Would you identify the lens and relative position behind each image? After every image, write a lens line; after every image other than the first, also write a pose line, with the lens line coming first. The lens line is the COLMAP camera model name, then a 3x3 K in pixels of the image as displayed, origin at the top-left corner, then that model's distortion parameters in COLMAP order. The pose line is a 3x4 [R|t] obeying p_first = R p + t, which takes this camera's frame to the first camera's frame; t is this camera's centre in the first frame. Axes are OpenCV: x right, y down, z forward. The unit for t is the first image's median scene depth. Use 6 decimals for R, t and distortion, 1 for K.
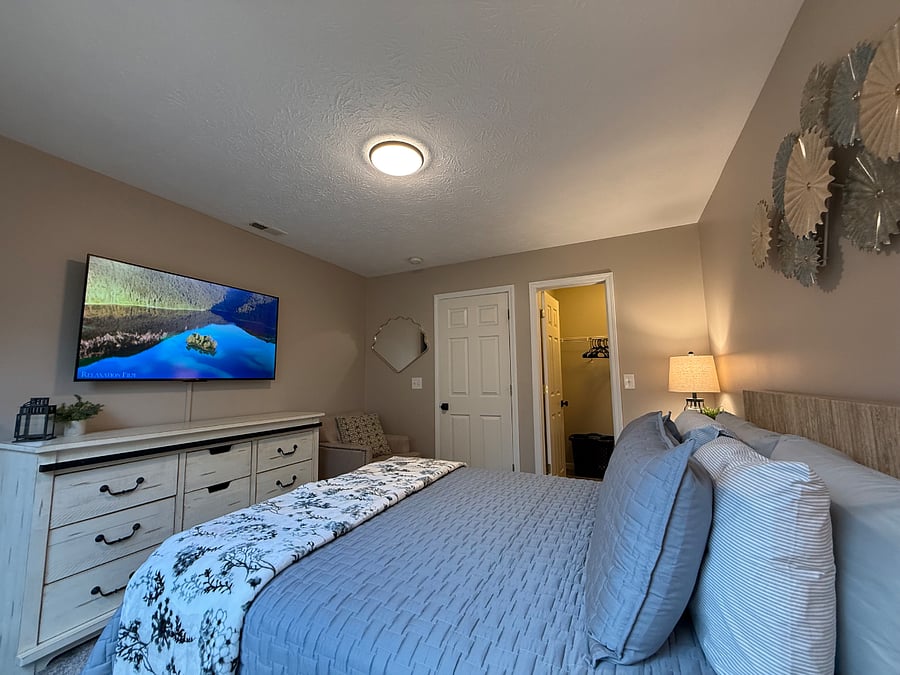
lens RADIAL K [[358.5, 0, 450.0], [0, 358.5, 337.5], [0, 0, 1]] dist [0.000097, -0.000060]
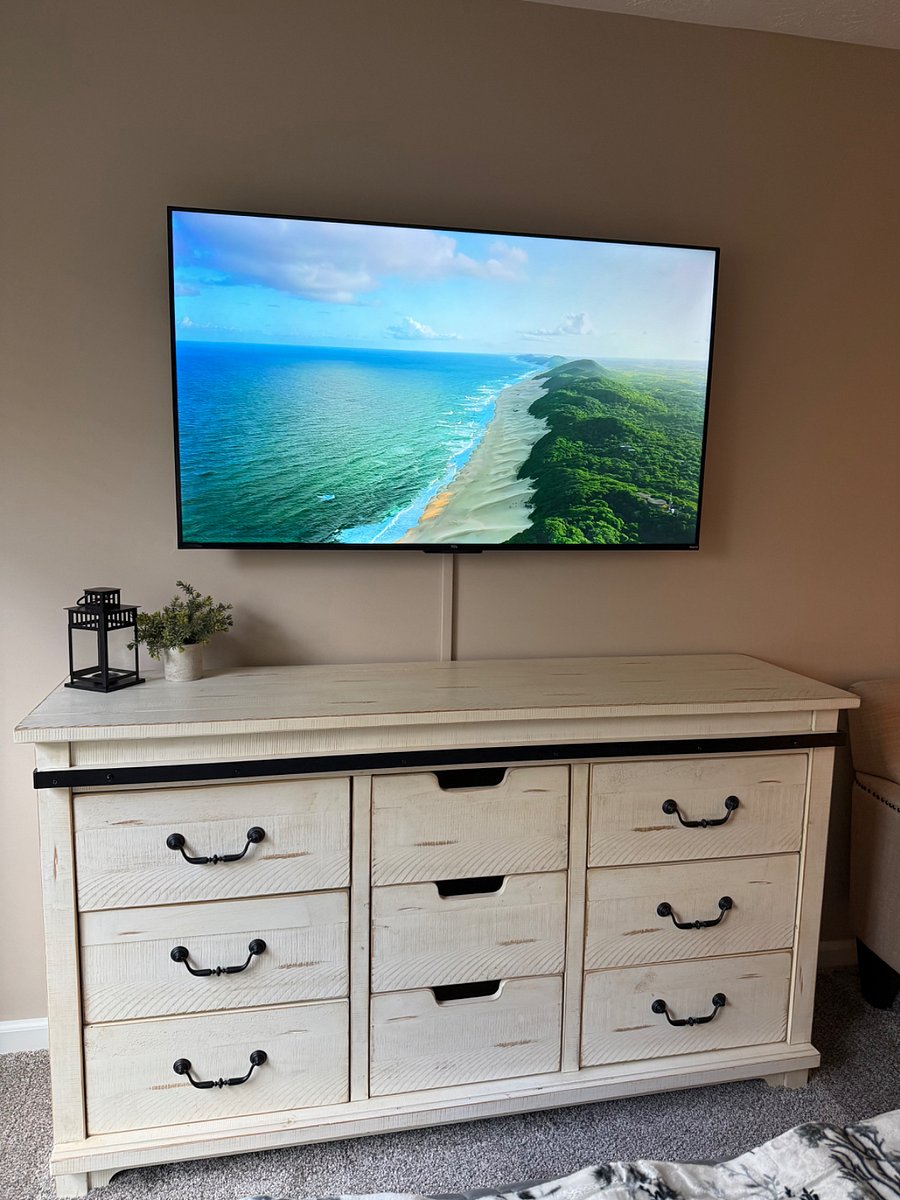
lens RADIAL K [[854.1, 0, 450.0], [0, 854.1, 600.0], [0, 0, 1]] dist [0.081900, -0.083613]
pose [[0.598065, 0.146572, -0.787931, -0.068179], [0.062048, 0.971716, 0.227856, -0.022647], [0.799042, -0.185162, 0.572055, 0.591546]]
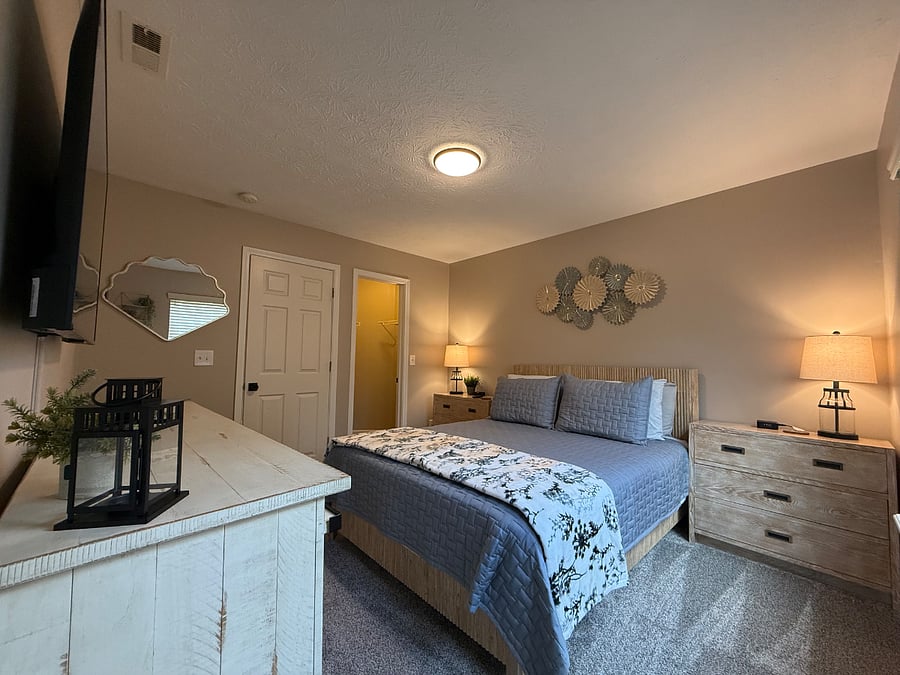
lens RADIAL K [[354.9, 0, 452.7], [0, 354.9, 339.0], [0, 0, 1]] dist [-0.001786, -0.000282]
pose [[0.352126, 0.071224, 0.933238, -1.080557], [-0.125453, 0.991694, -0.028350, 0.085921], [-0.927507, -0.107095, 0.358137, 0.511143]]
